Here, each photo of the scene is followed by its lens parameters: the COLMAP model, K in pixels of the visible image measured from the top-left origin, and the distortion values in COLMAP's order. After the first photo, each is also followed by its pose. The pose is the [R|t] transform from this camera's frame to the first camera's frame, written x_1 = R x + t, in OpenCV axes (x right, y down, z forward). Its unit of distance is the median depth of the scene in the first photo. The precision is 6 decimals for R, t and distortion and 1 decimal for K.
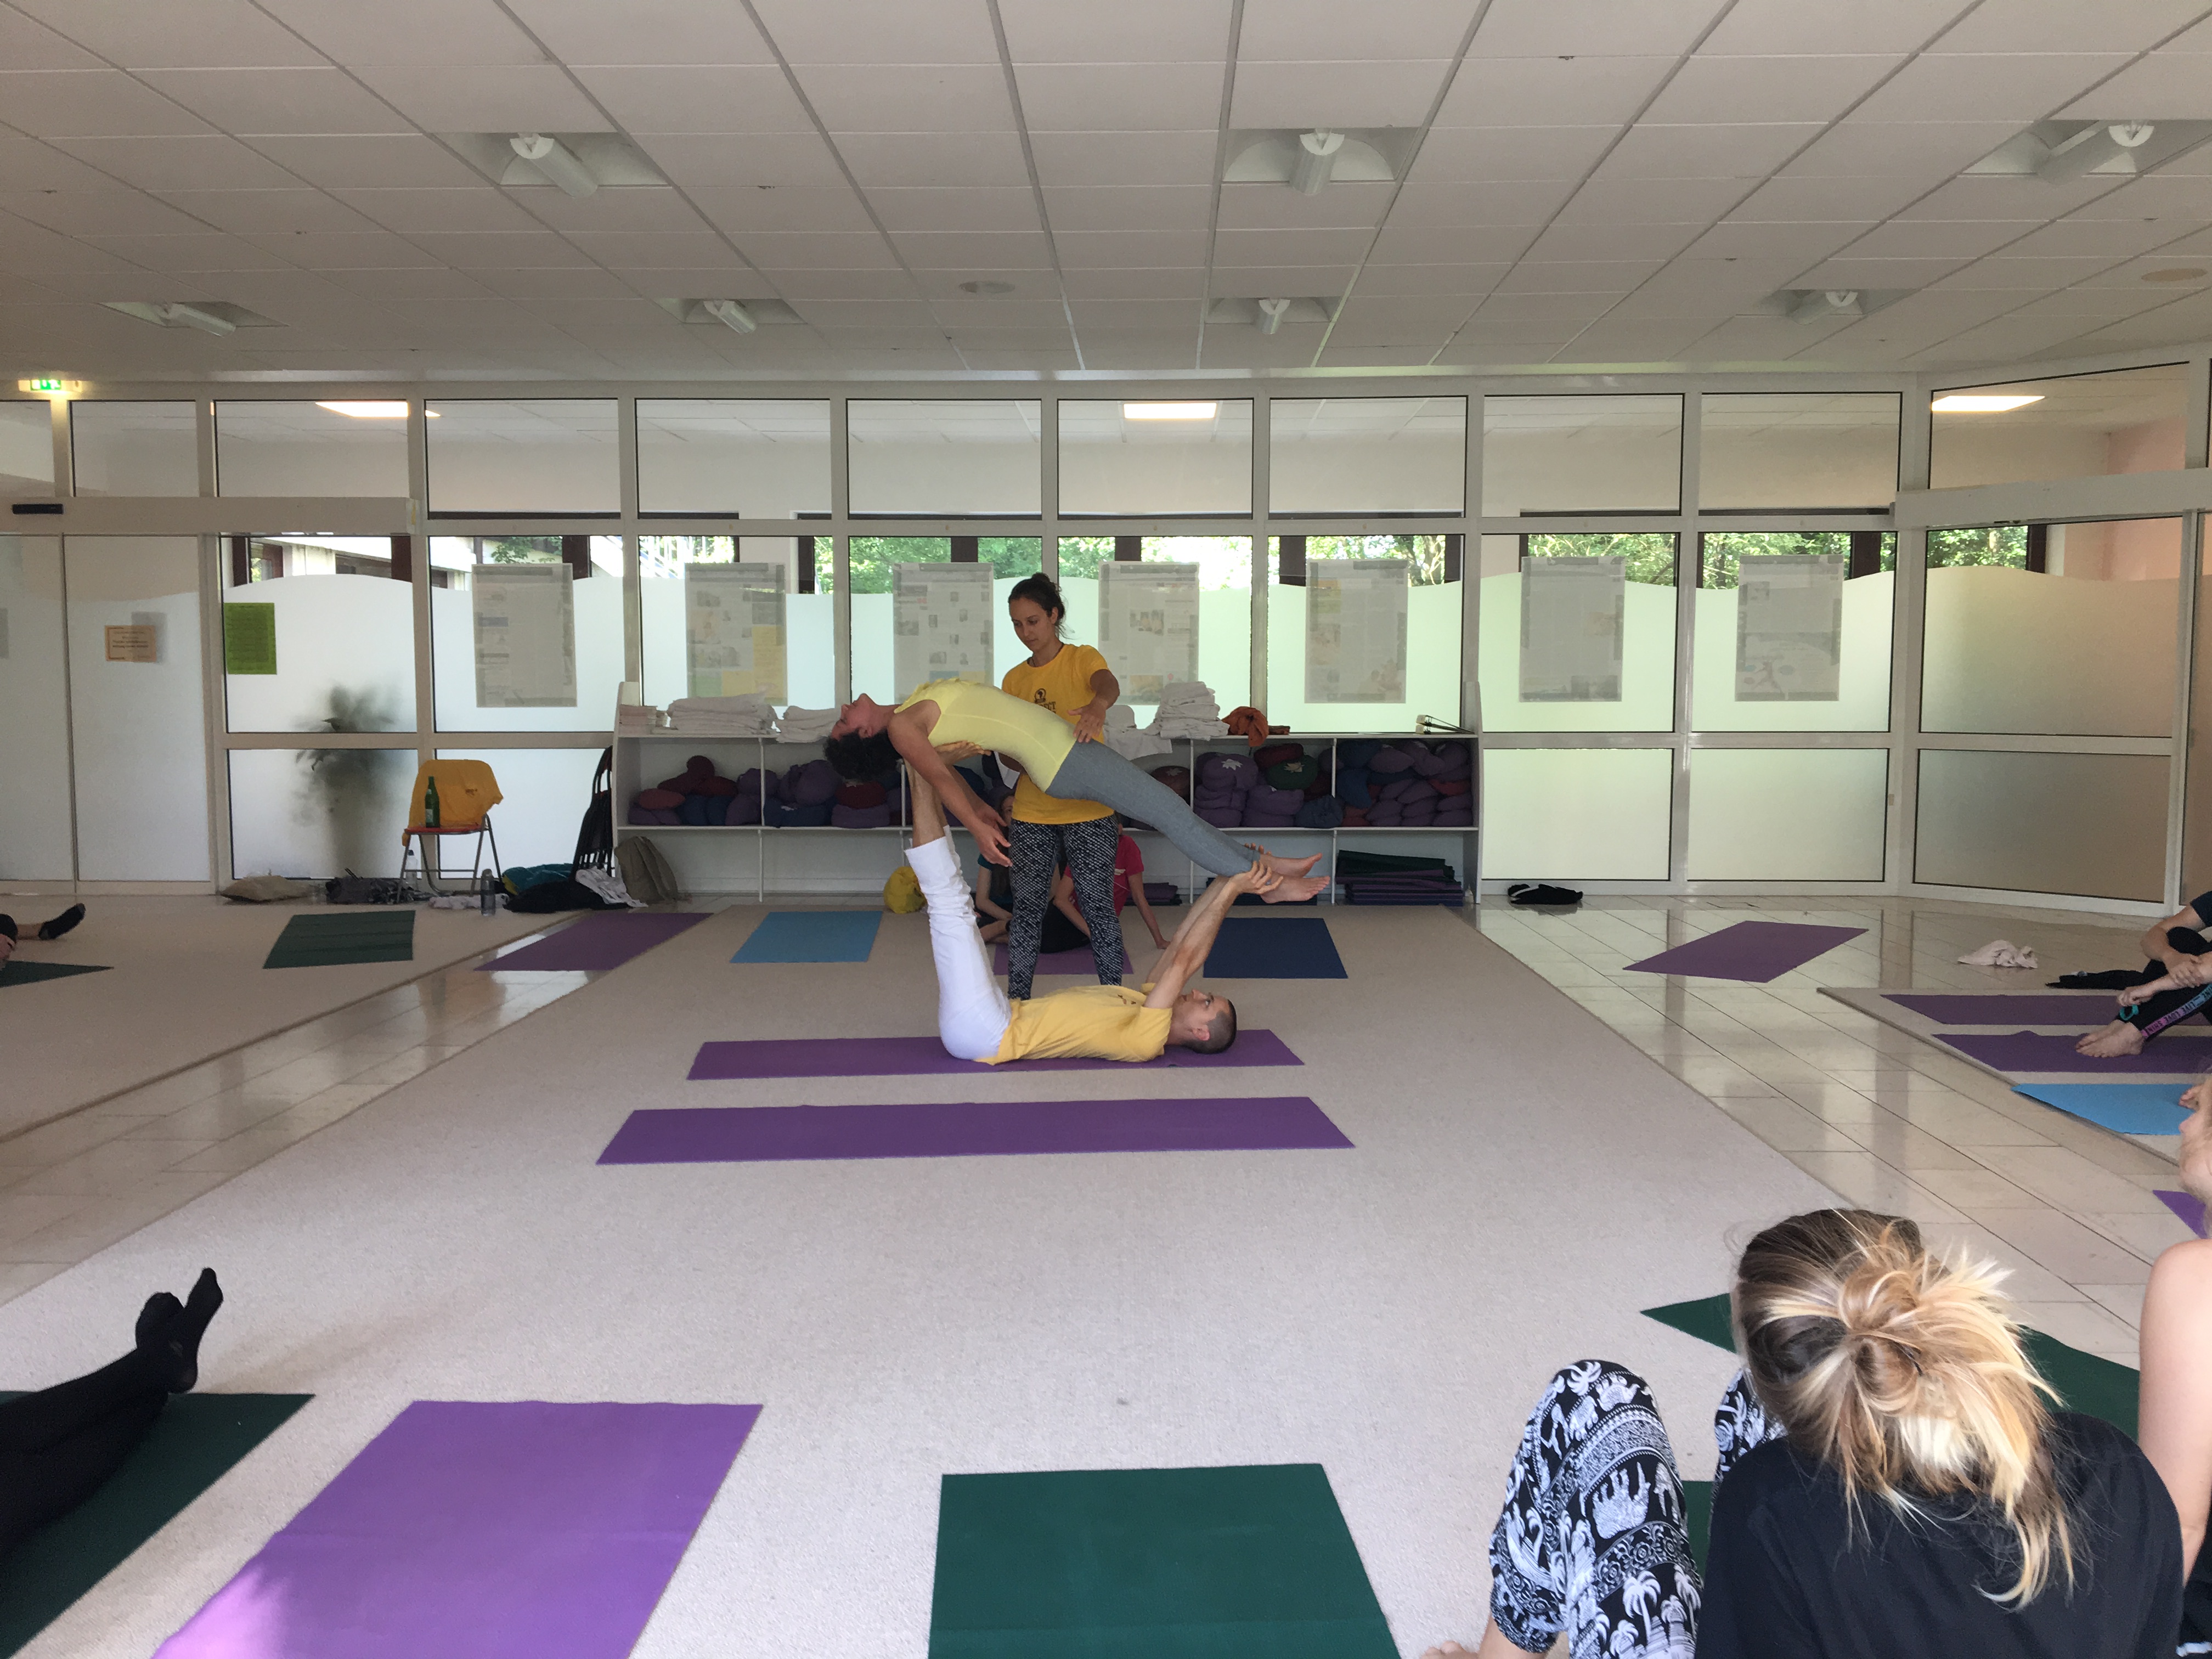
lens RADIAL K [[1875.9, 0, 1130.1], [0, 1875.9, 854.3], [0, 0, 1]] dist [0.065449, -0.106716]
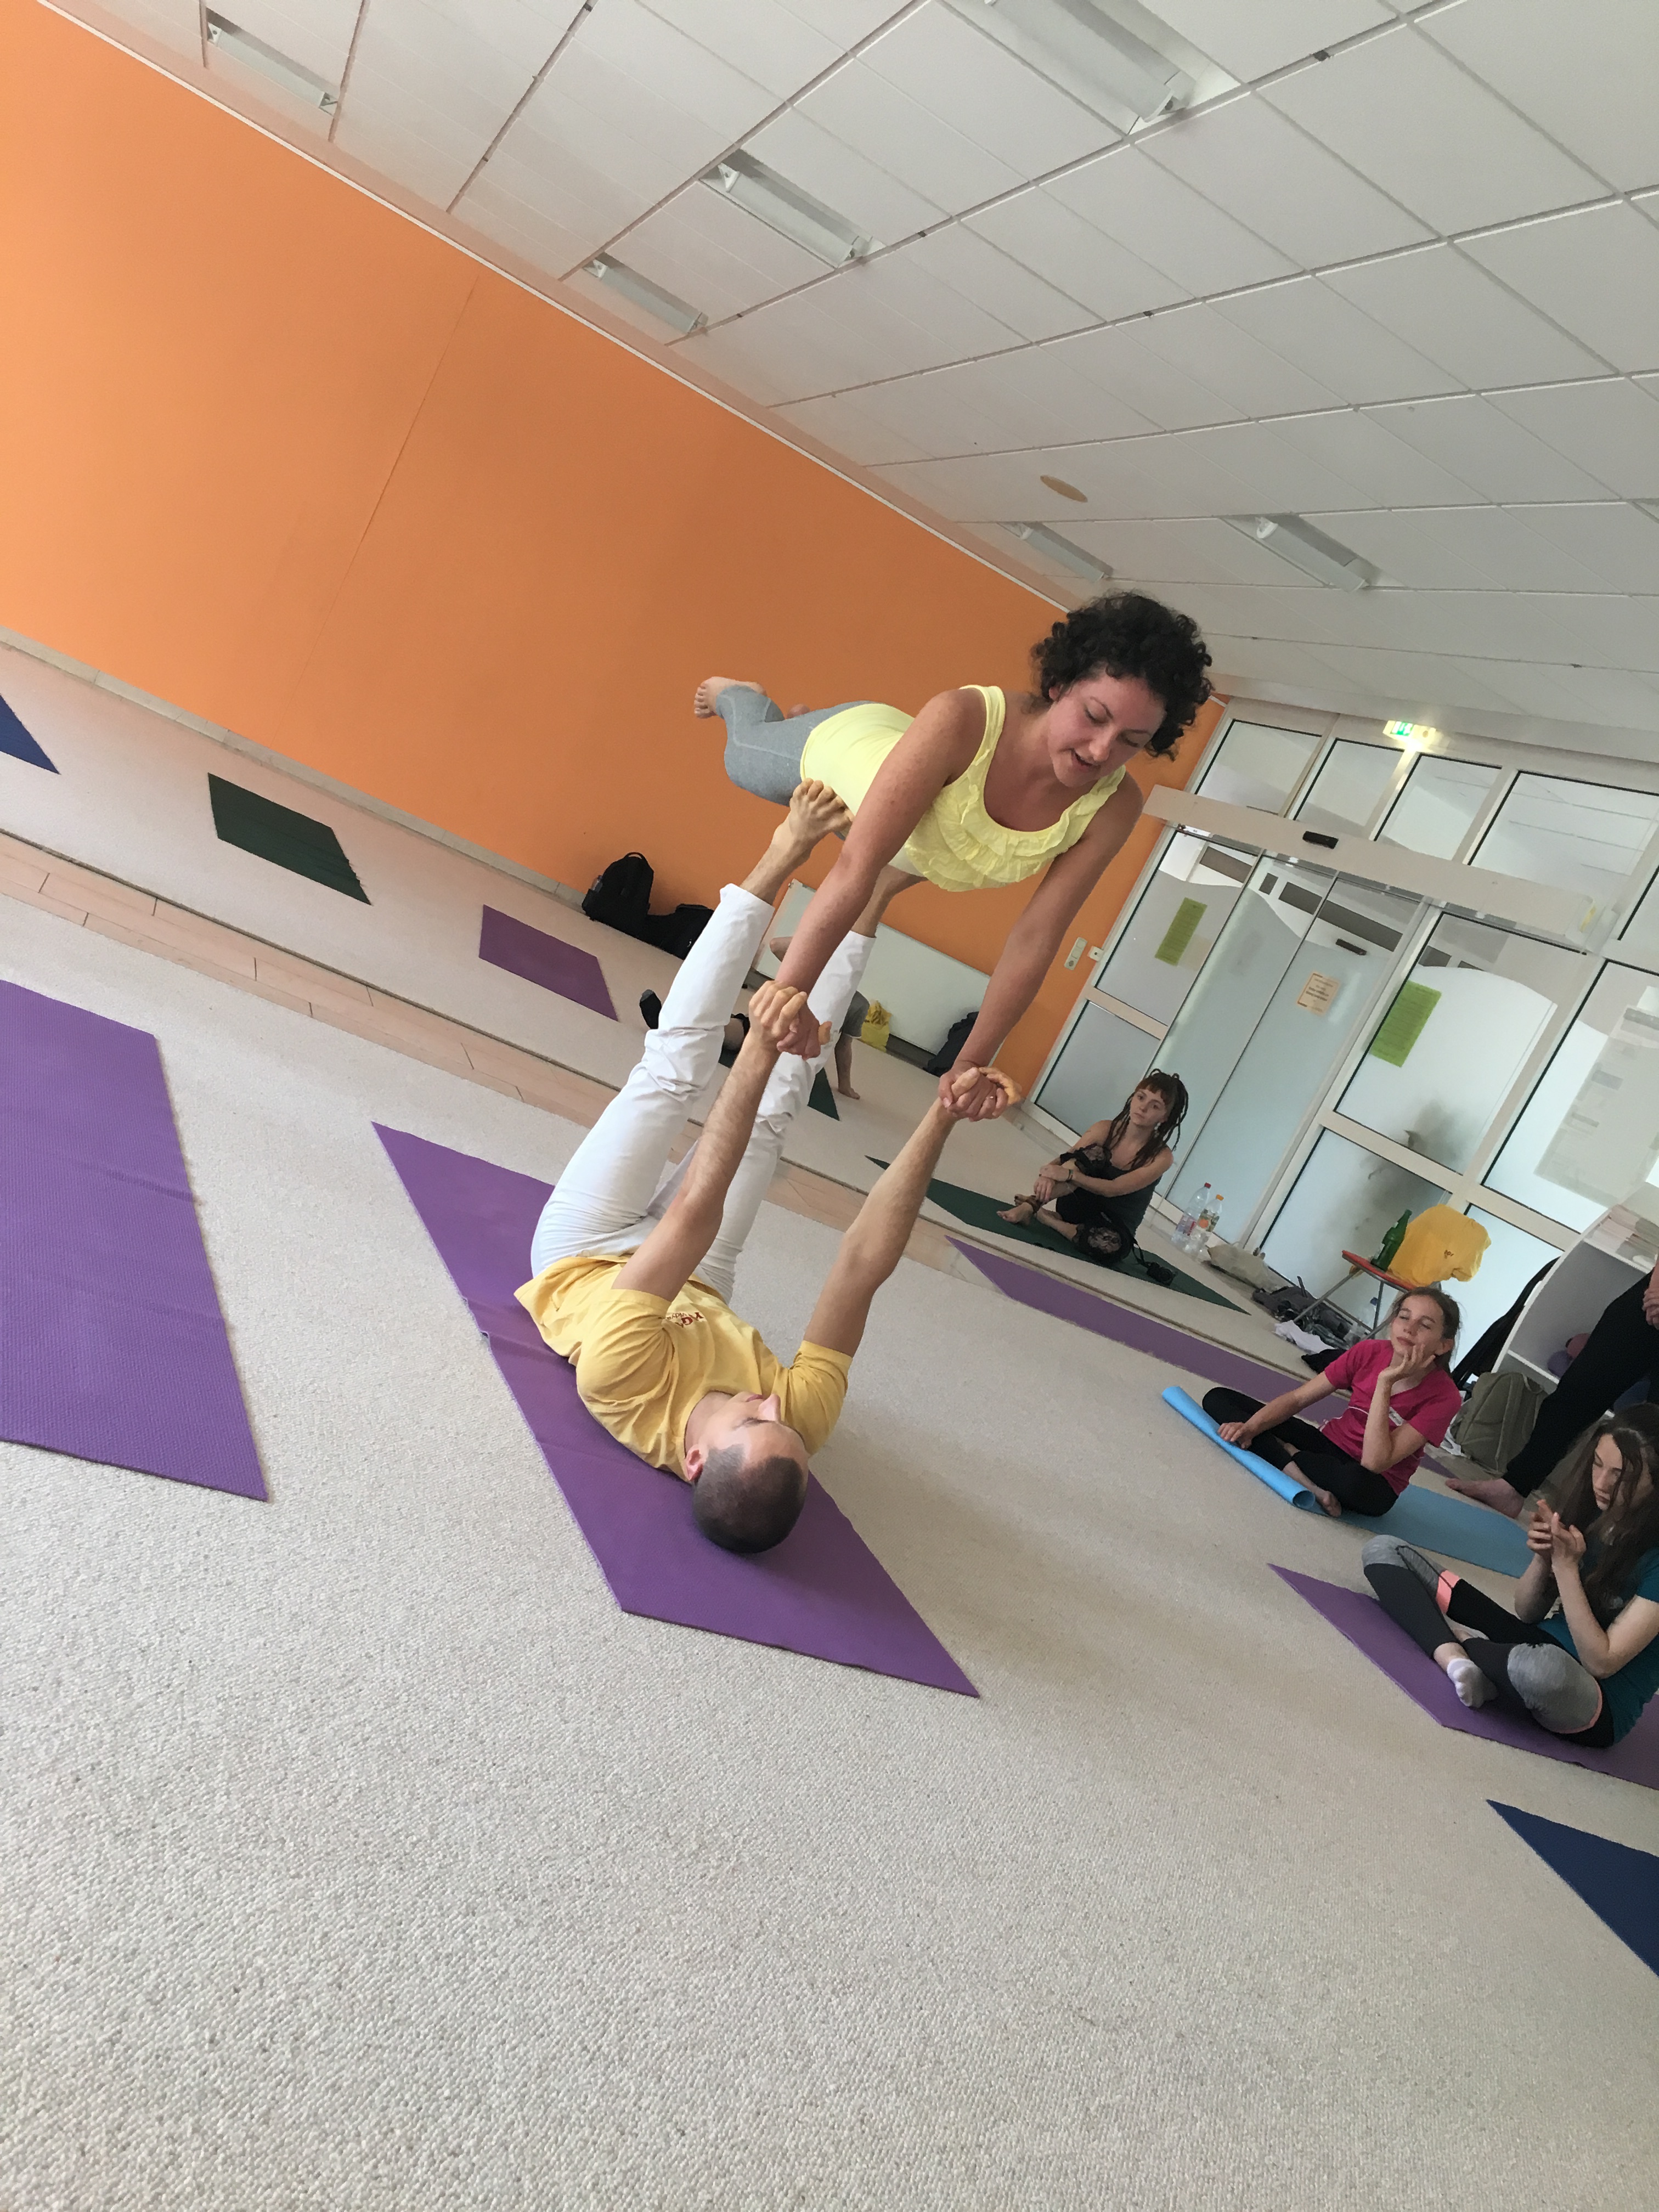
lens RADIAL K [[1875.9, 0, 830.9], [0, 1875.9, 1099.2], [0, 0, 1]] dist [0.065449, -0.106716]
pose [[0.313514, 0.278662, -0.907775, 0.241898], [-0.521043, 0.849690, 0.080881, -0.018362], [0.793866, 0.447632, 0.411585, 0.460454]]
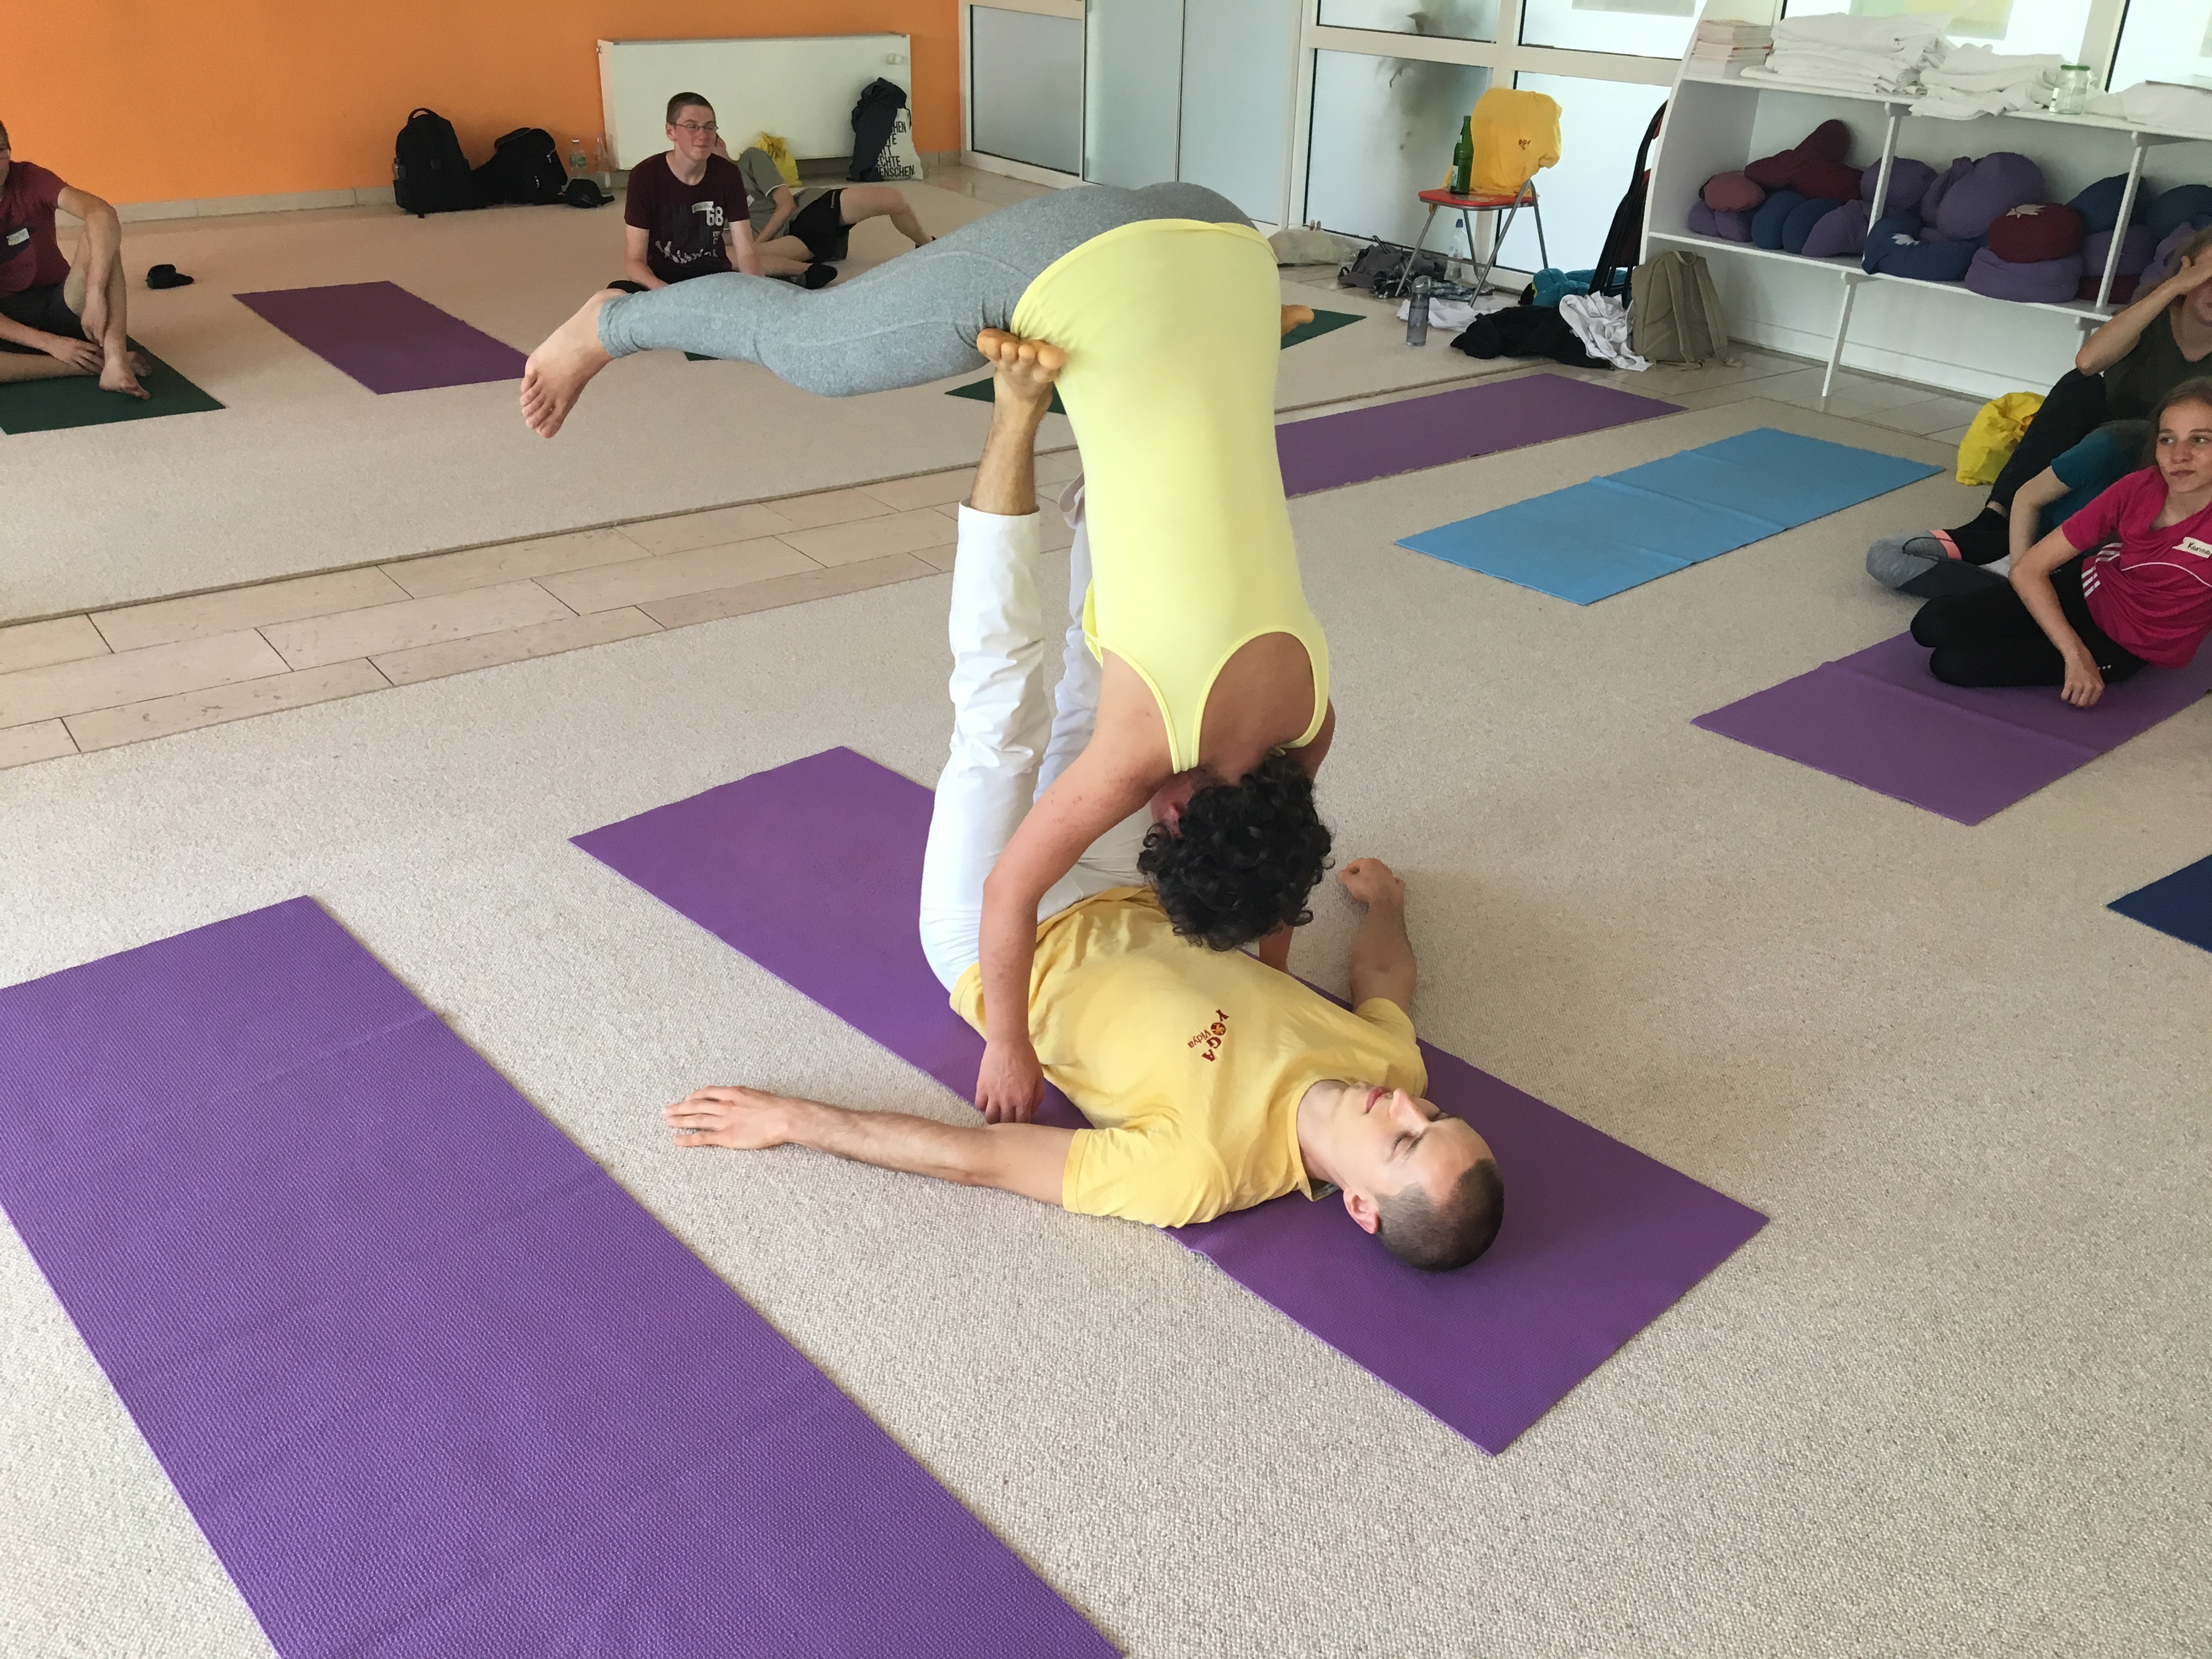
lens RADIAL K [[1875.9, 0, 1115.1], [0, 1875.9, 847.5], [0, 0, 1]] dist [0.065449, -0.106716]
pose [[0.608855, 0.373929, -0.699623, 0.135152], [-0.095461, 0.910063, 0.403327, -0.063030], [0.787517, -0.178781, 0.589792, 0.430272]]
